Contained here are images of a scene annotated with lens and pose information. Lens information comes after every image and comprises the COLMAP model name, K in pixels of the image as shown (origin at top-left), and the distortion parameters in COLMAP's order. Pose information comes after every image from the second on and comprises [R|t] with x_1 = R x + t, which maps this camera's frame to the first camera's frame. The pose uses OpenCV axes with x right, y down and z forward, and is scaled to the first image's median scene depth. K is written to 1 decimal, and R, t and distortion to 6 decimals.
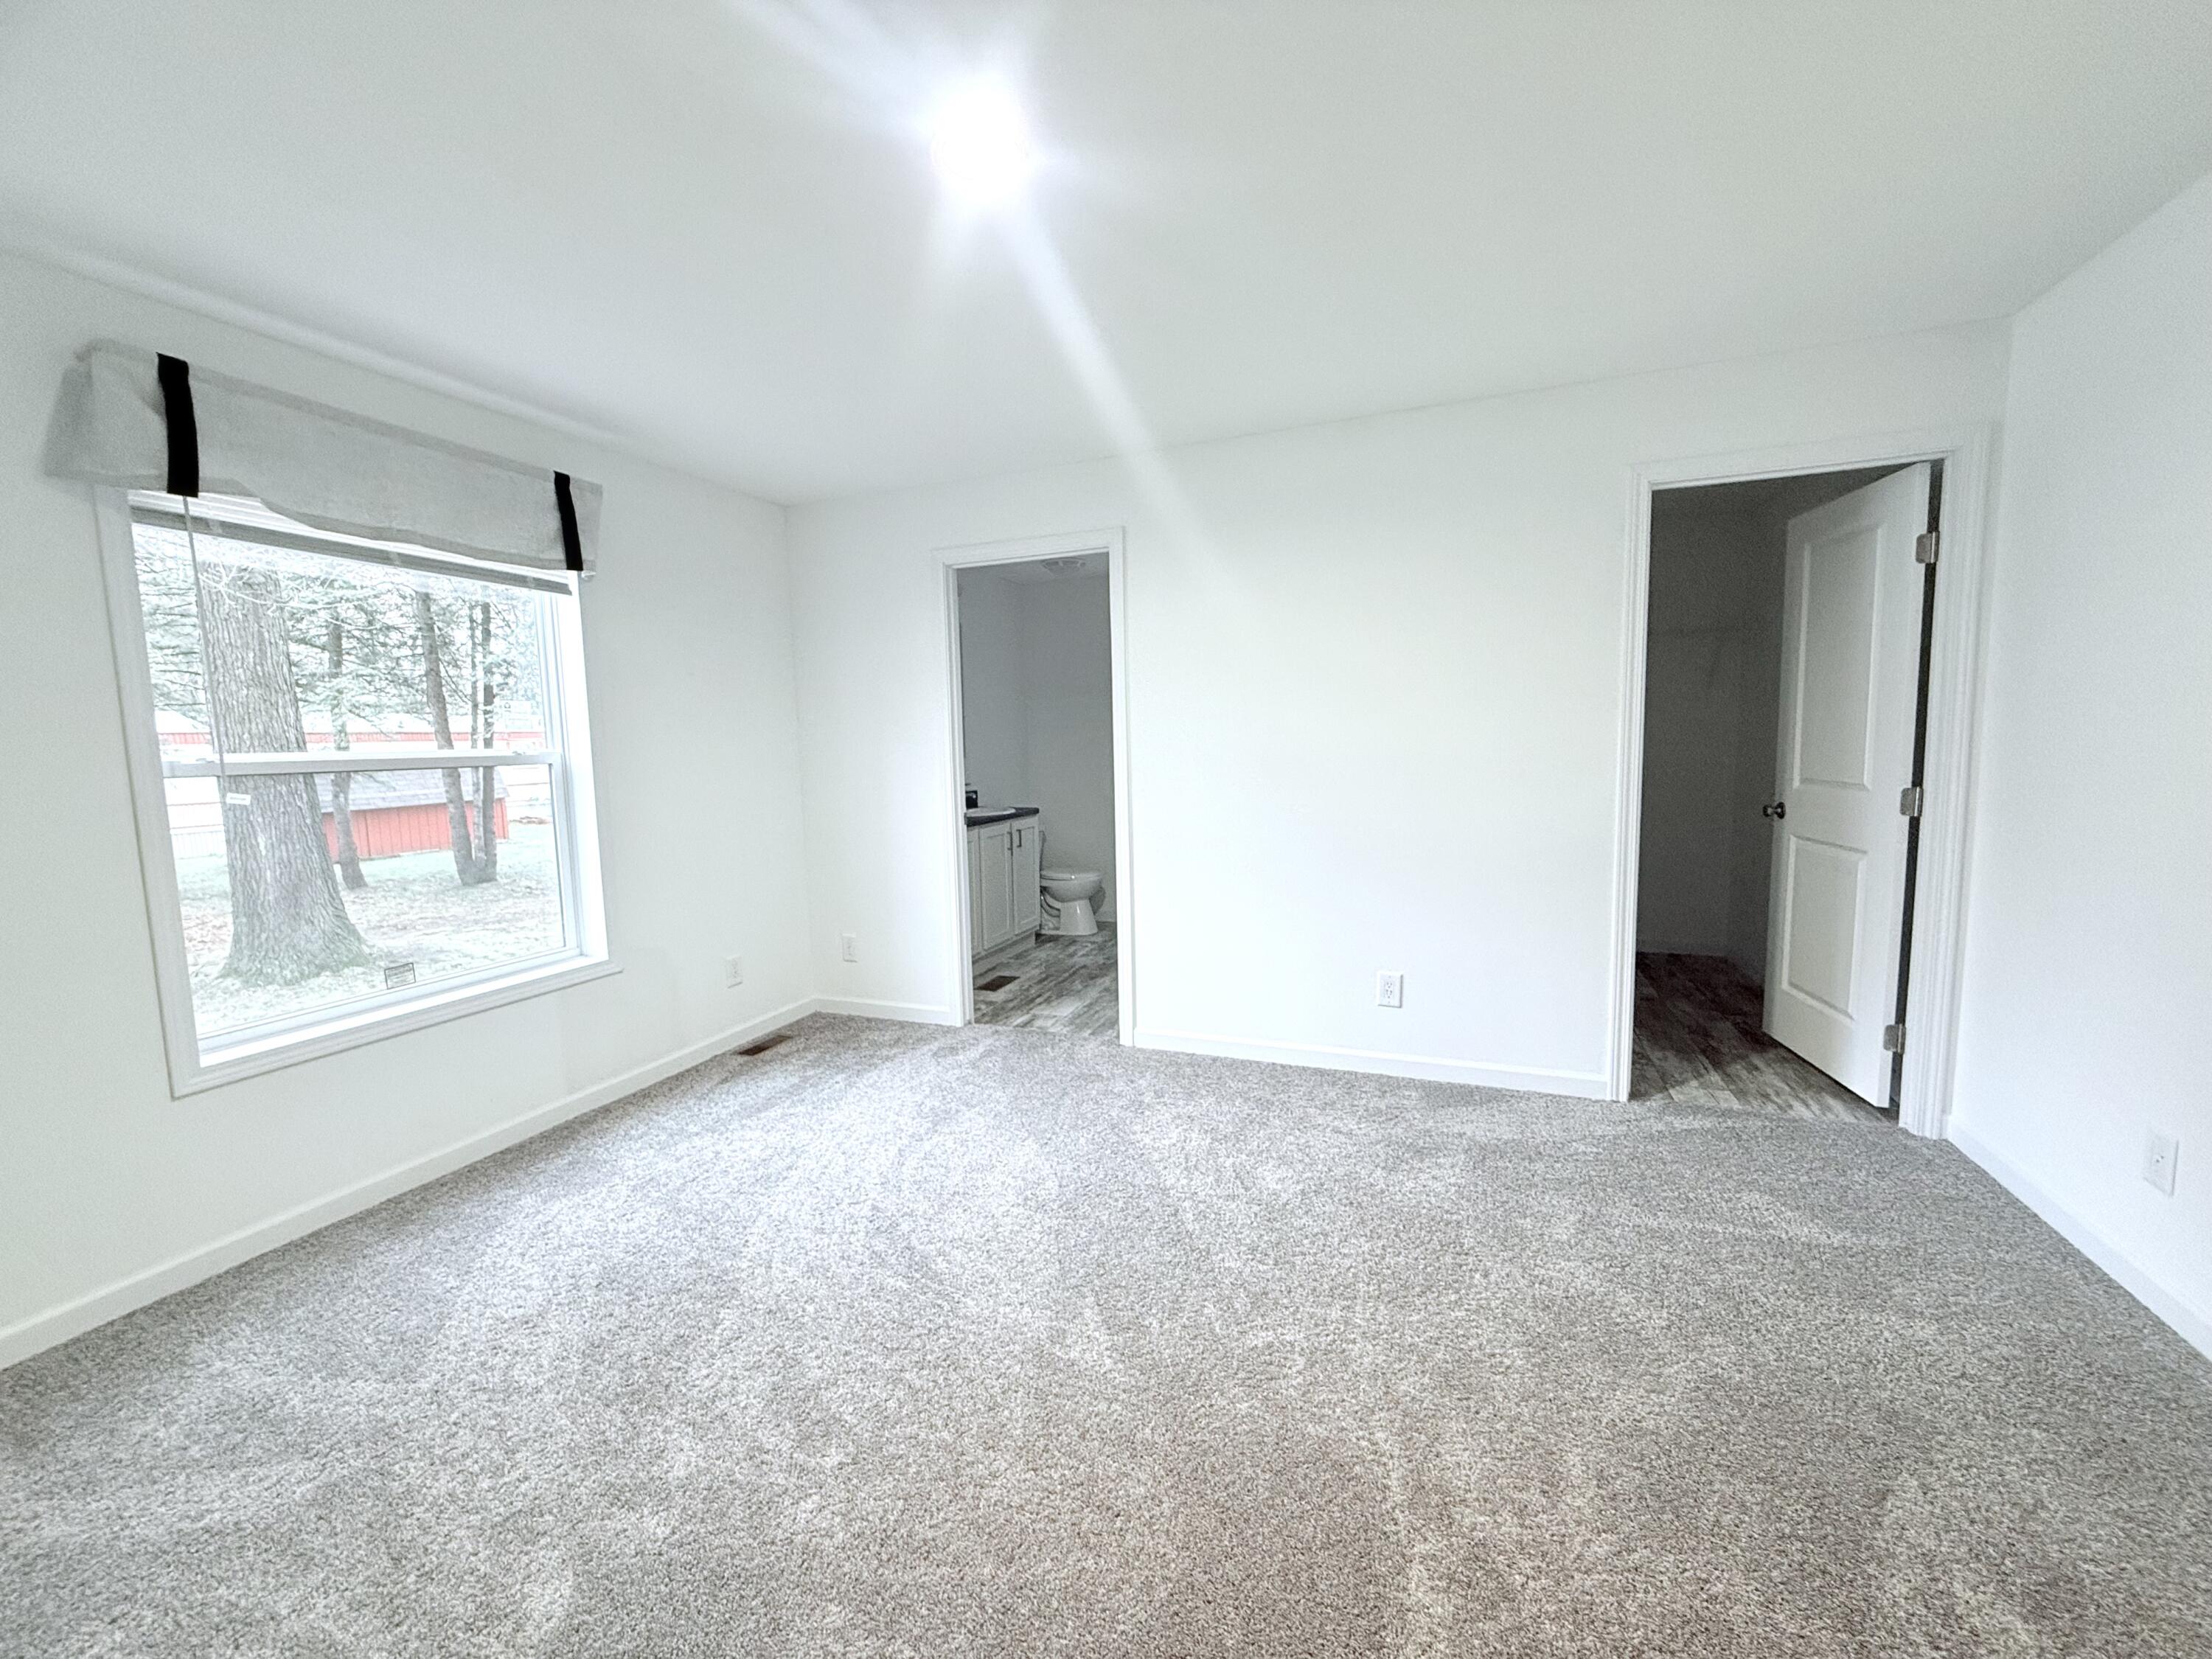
lens RADIAL K [[880.8, 0, 1103.1], [0, 880.8, 822.4], [0, 0, 1]] dist [0.000638, 0.000230]
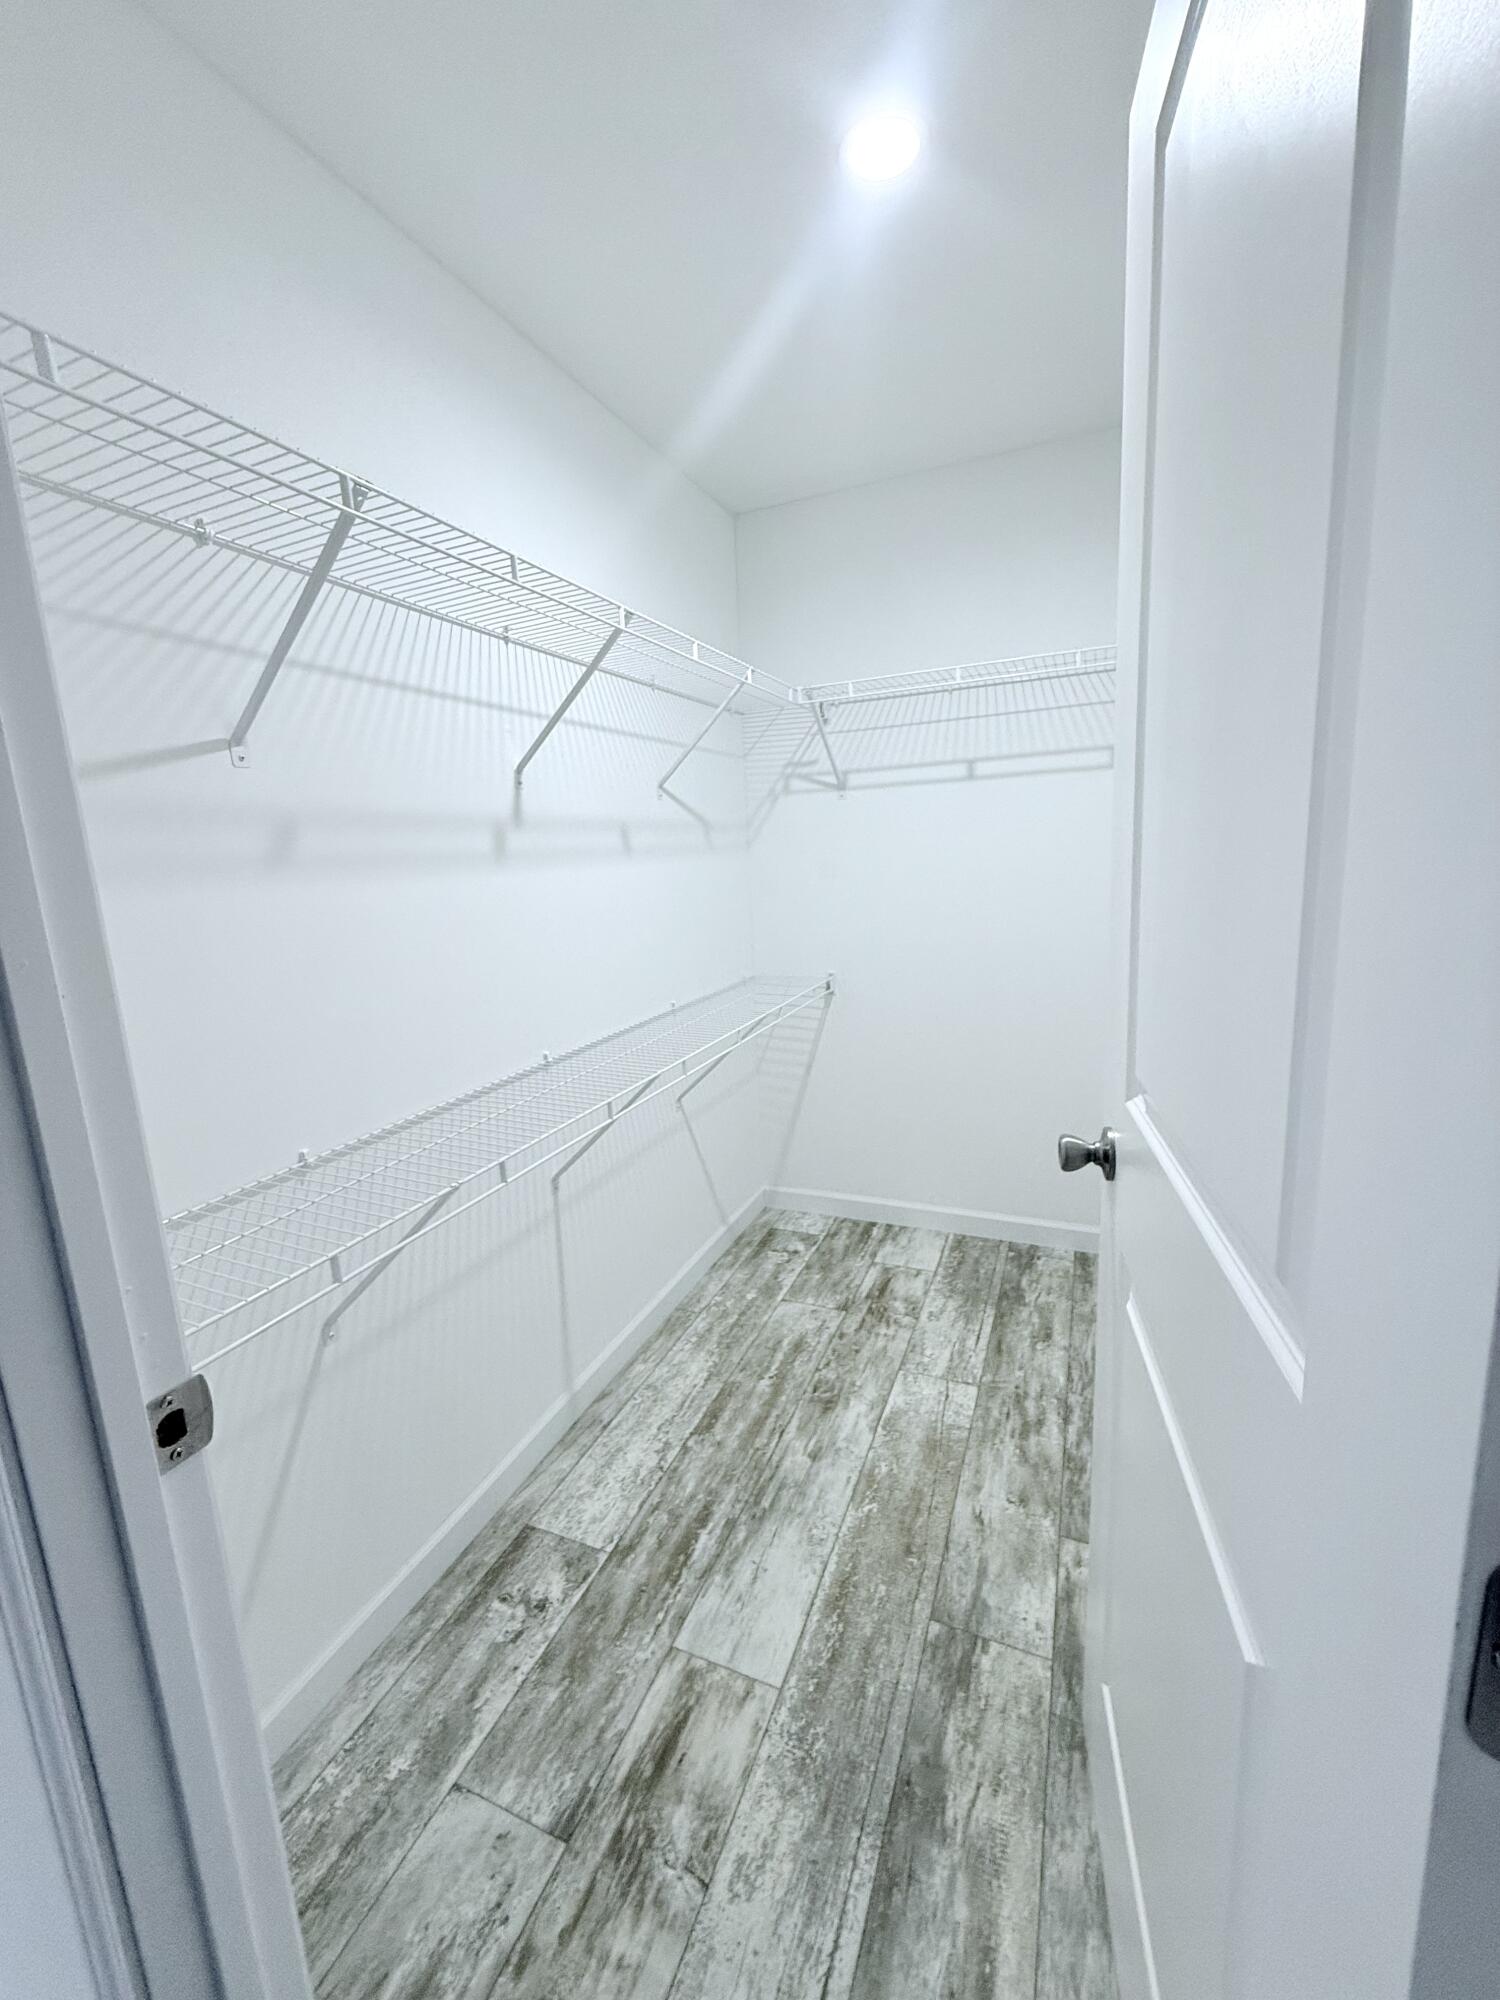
lens RADIAL K [[796.4, 0, 748.7], [0, 796.4, 991.8], [0, 0, 1]] dist [0.000638, 0.000230]
pose [[0.999428, -0.016908, -0.029287, -0.038344], [0.019281, 0.996386, 0.082722, -0.070769], [0.027783, -0.083240, 0.996142, 0.670098]]
